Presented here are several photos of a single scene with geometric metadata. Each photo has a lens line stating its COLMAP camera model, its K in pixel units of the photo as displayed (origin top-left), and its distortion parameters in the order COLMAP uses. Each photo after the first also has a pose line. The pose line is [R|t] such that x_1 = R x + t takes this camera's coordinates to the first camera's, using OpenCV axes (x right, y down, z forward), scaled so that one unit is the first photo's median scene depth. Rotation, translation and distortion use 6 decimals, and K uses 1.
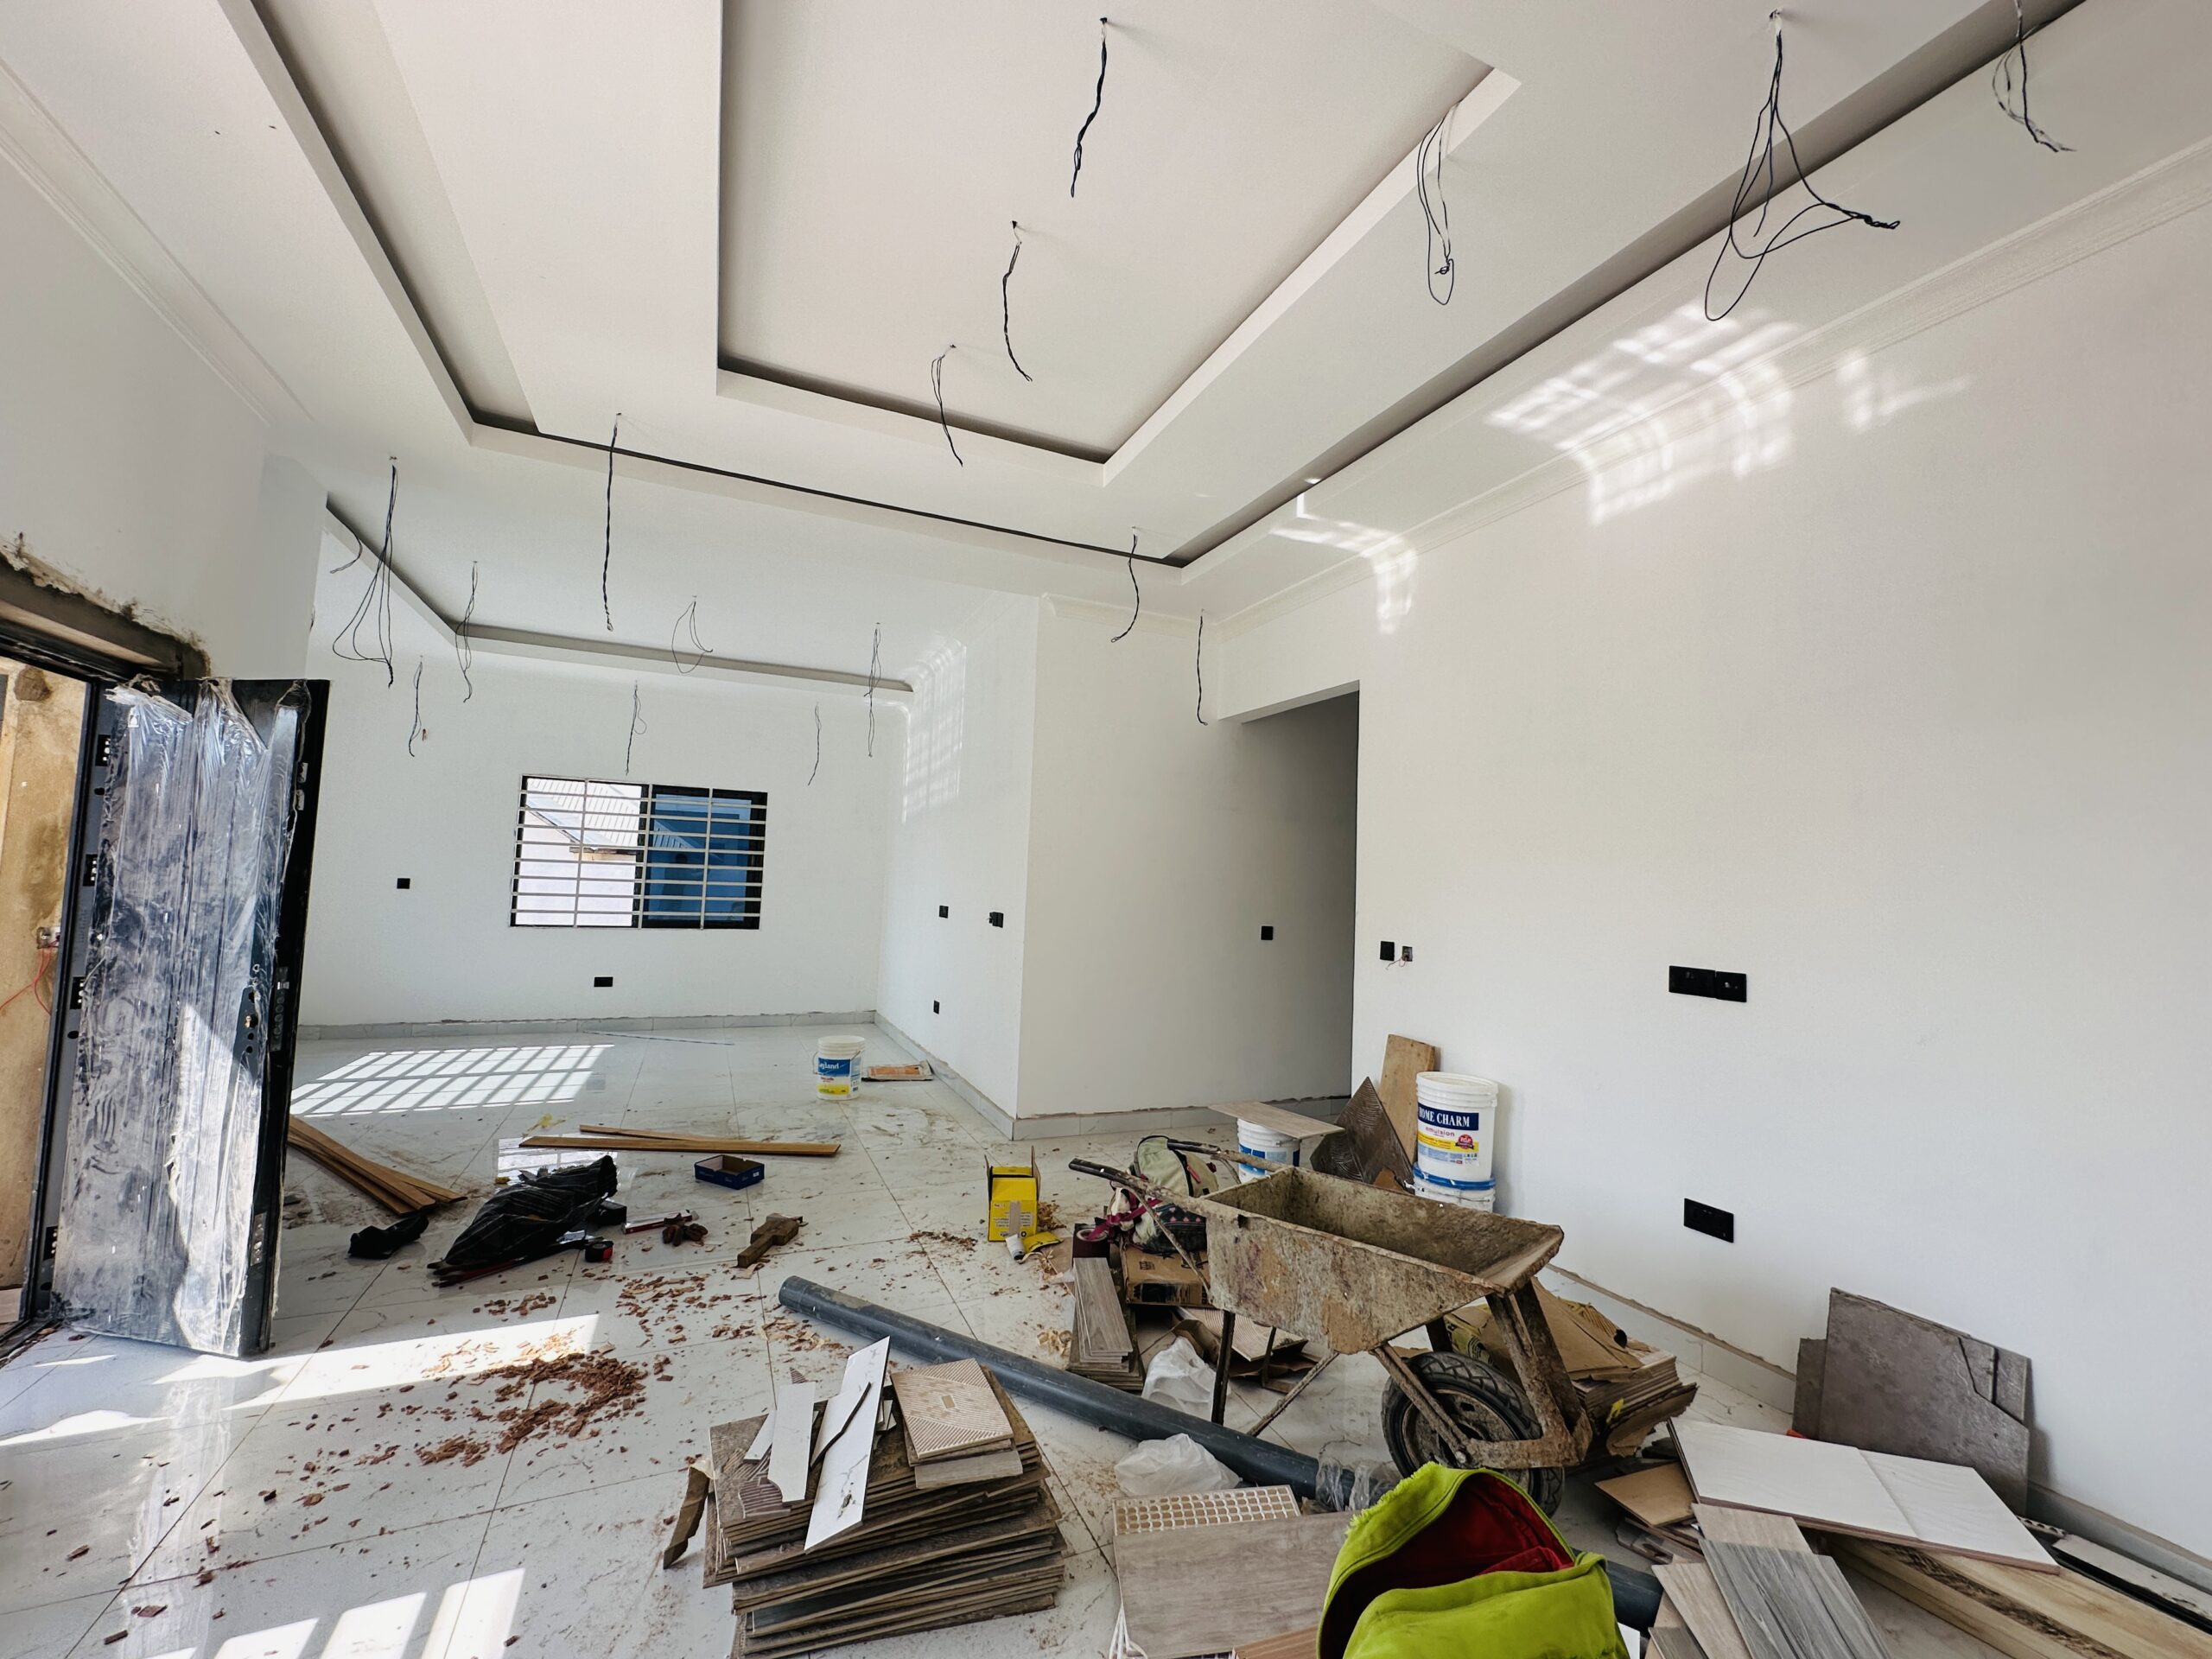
lens RADIAL K [[887.3, 0, 1100.9], [0, 887.3, 832.5], [0, 0, 1]] dist [-0.001703, 0.000670]
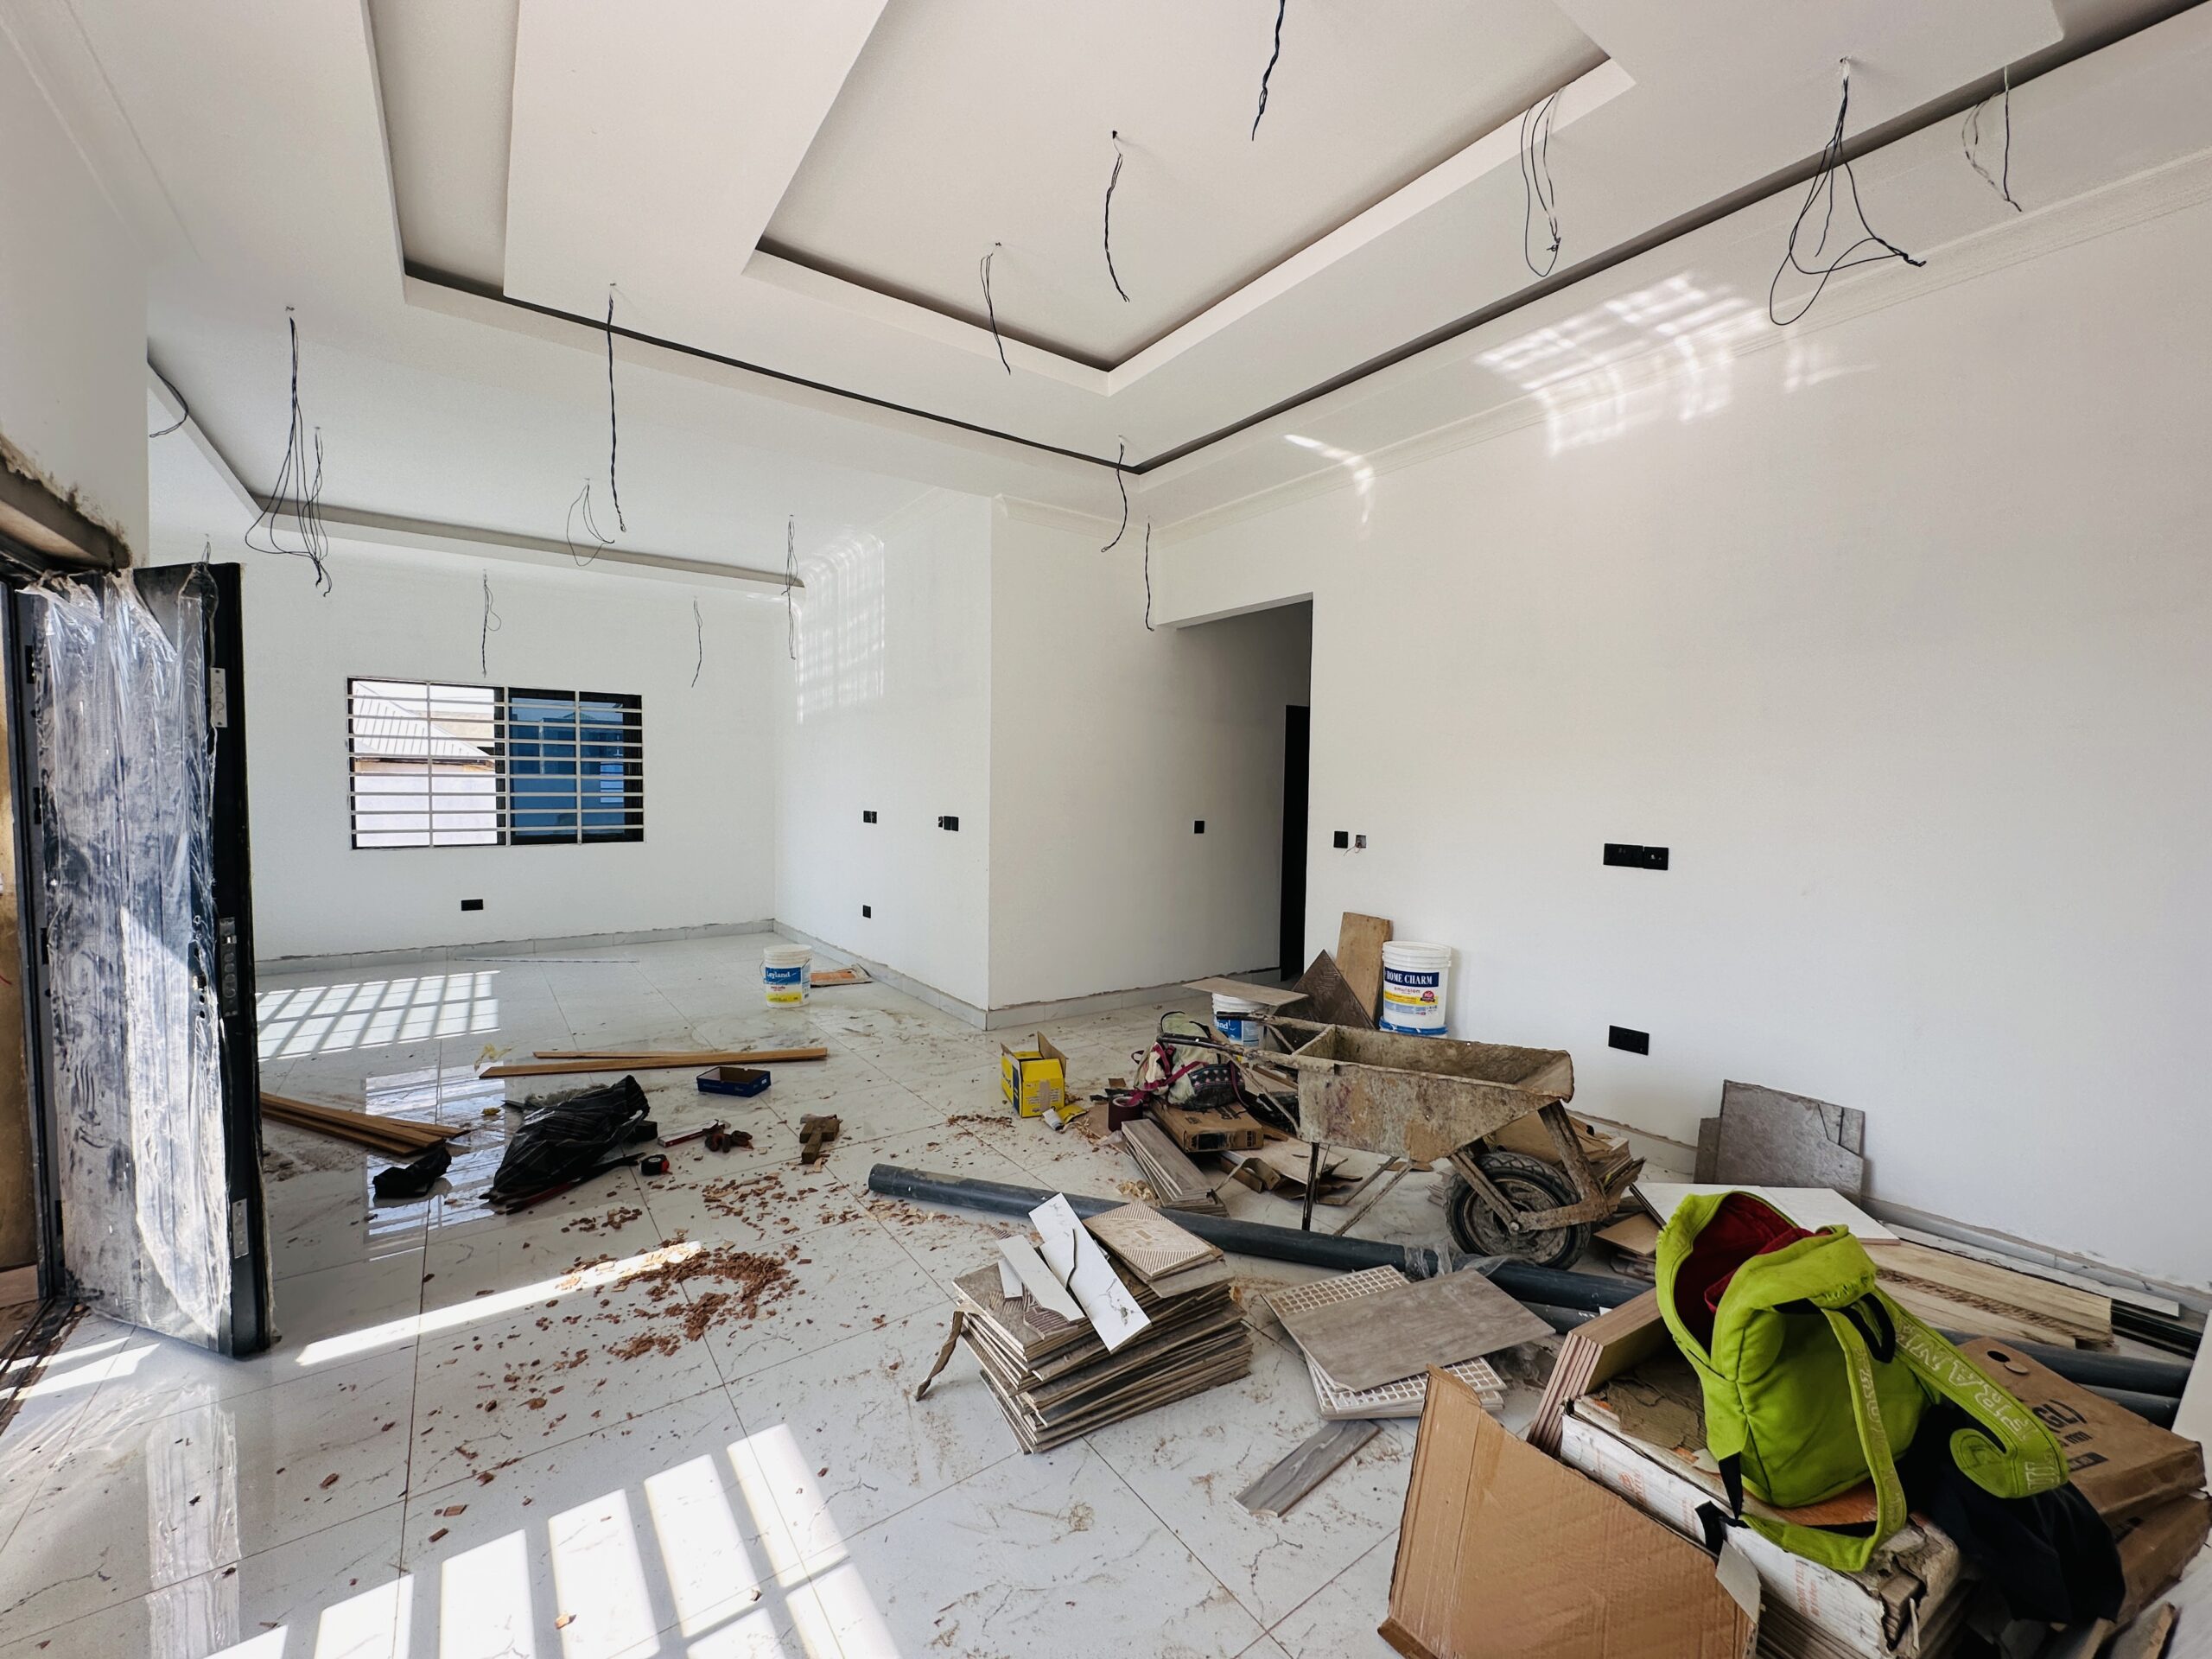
lens RADIAL K [[887.3, 0, 1101.8], [0, 887.3, 831.5], [0, 0, 1]] dist [-0.001703, 0.000670]
pose [[0.979244, -0.037303, 0.199224, -0.253976], [0.013711, 0.992858, 0.118510, -0.018116], [-0.202222, -0.113318, 0.972762, -0.044132]]
